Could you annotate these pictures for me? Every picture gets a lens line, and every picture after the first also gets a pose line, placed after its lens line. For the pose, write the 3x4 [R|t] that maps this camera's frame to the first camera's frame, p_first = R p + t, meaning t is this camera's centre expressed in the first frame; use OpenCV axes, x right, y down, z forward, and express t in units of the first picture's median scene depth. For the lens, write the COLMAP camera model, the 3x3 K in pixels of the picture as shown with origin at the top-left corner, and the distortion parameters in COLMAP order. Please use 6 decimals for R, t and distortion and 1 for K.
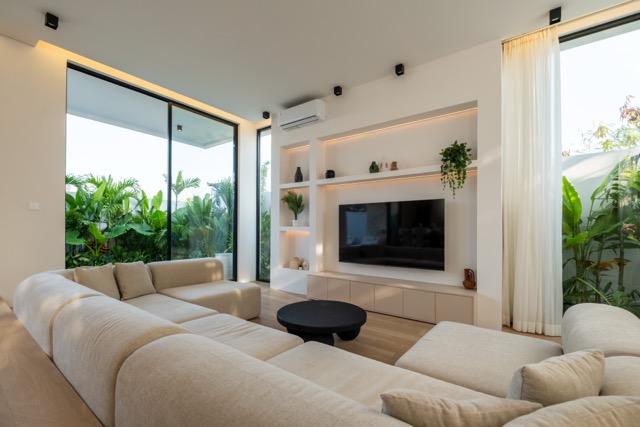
lens RADIAL K [[284.6, 0, 318.1], [0, 284.6, 231.0], [0, 0, 1]] dist [0.002942, -0.002314]
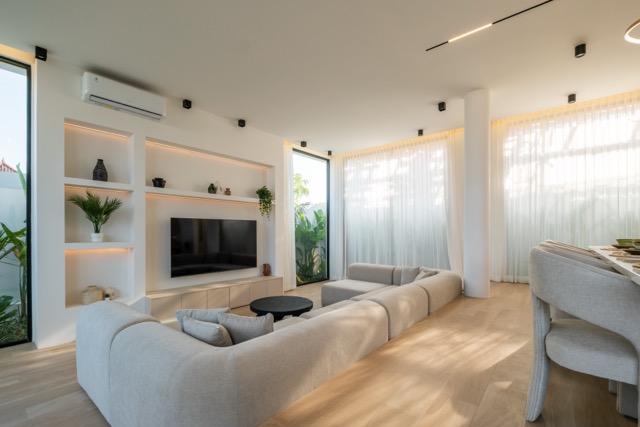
lens RADIAL K [[284.6, 0, 320.3], [0, 284.6, 236.8], [0, 0, 1]] dist [0.002942, -0.002314]
pose [[0.047534, -0.032418, 0.998343, -0.899612], [-0.002948, 0.999464, 0.032595, -0.064827], [-0.998865, -0.004493, 0.047413, 0.484522]]
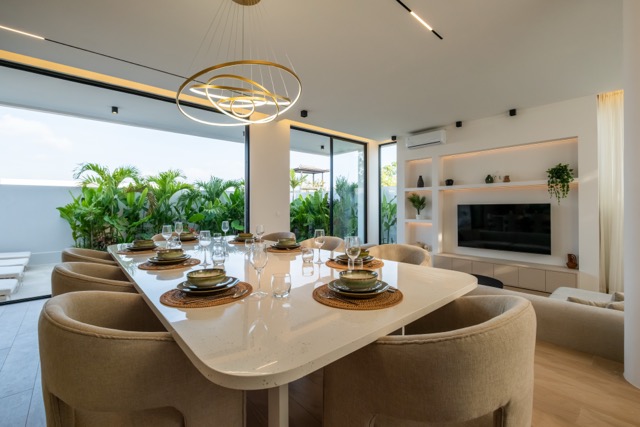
lens RADIAL K [[284.6, 0, 316.4], [0, 284.6, 210.6], [0, 0, 1]] dist [0.002942, -0.002314]
pose [[0.980008, -0.014680, -0.198414, -0.338413], [0.016302, 0.999846, 0.006543, -0.088978], [0.198287, -0.009646, 0.980097, -0.500350]]
